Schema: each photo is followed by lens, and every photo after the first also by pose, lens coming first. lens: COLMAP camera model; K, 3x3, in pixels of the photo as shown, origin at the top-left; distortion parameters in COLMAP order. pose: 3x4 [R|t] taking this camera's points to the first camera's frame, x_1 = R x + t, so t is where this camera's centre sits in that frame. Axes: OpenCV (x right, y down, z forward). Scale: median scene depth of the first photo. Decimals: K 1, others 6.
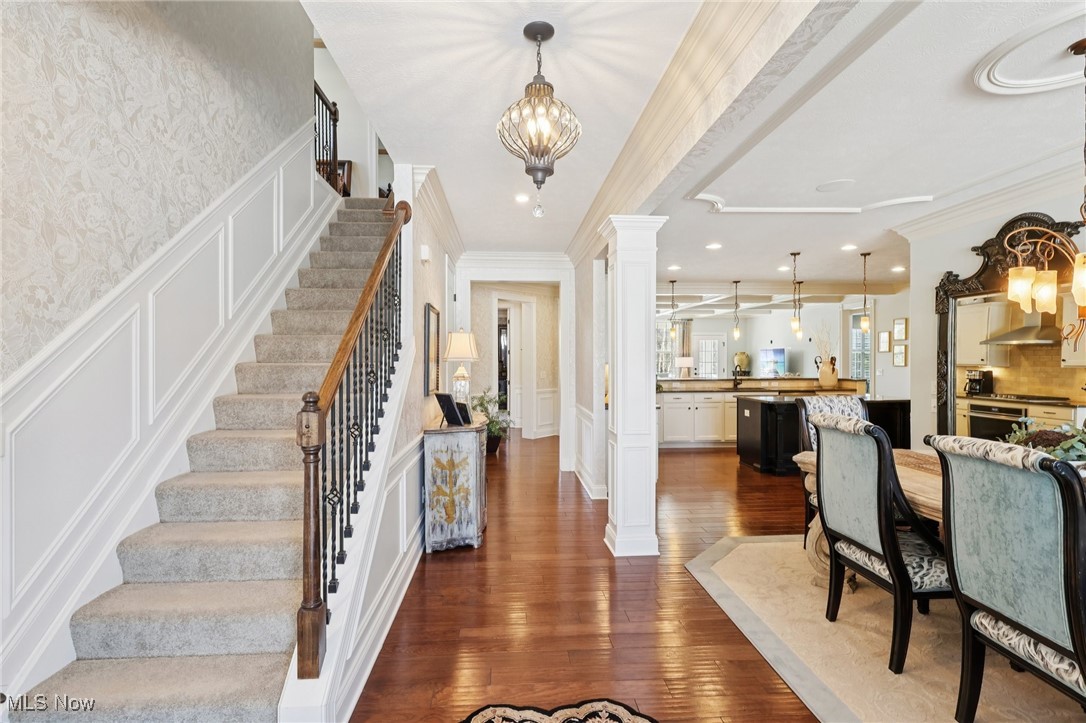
lens RADIAL K [[528.8, 0, 547.9], [0, 528.8, 360.3], [0, 0, 1]] dist [-0.005007, 0.002724]
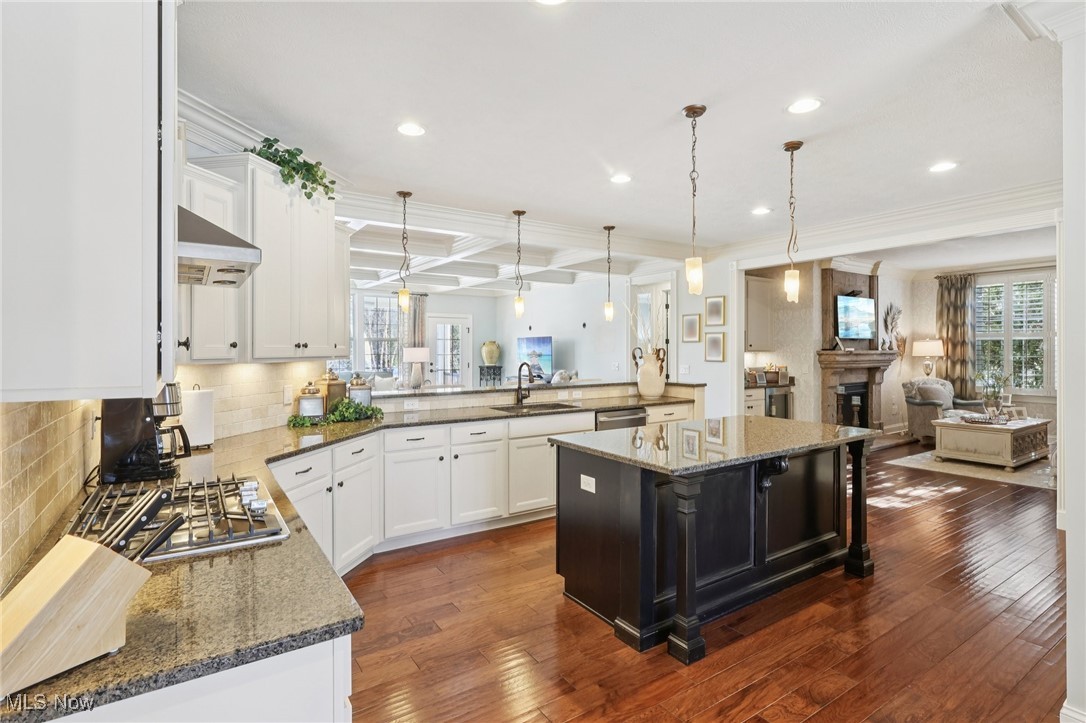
lens RADIAL K [[528.8, 0, 541.3], [0, 528.8, 352.7], [0, 0, 1]] dist [-0.005007, 0.002724]
pose [[0.877369, -0.001408, 0.479814, 0.231422], [-0.000906, 0.999989, 0.004591, -0.008614], [-0.479815, -0.004463, 0.877358, 1.045808]]
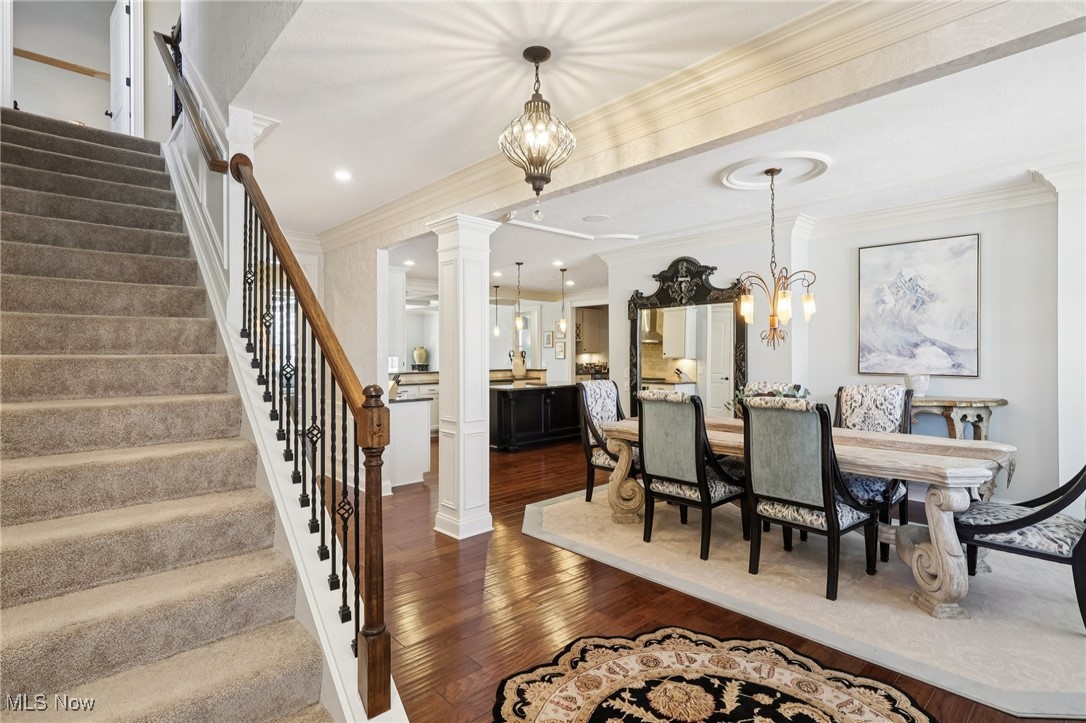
lens RADIAL K [[528.8, 0, 558.0], [0, 528.8, 352.1], [0, 0, 1]] dist [-0.005007, 0.002724]
pose [[0.766473, 0.002114, 0.642273, -0.343135], [0.001962, 0.999982, -0.005633, 0.005262], [-0.642273, 0.005577, 0.766455, 0.062205]]
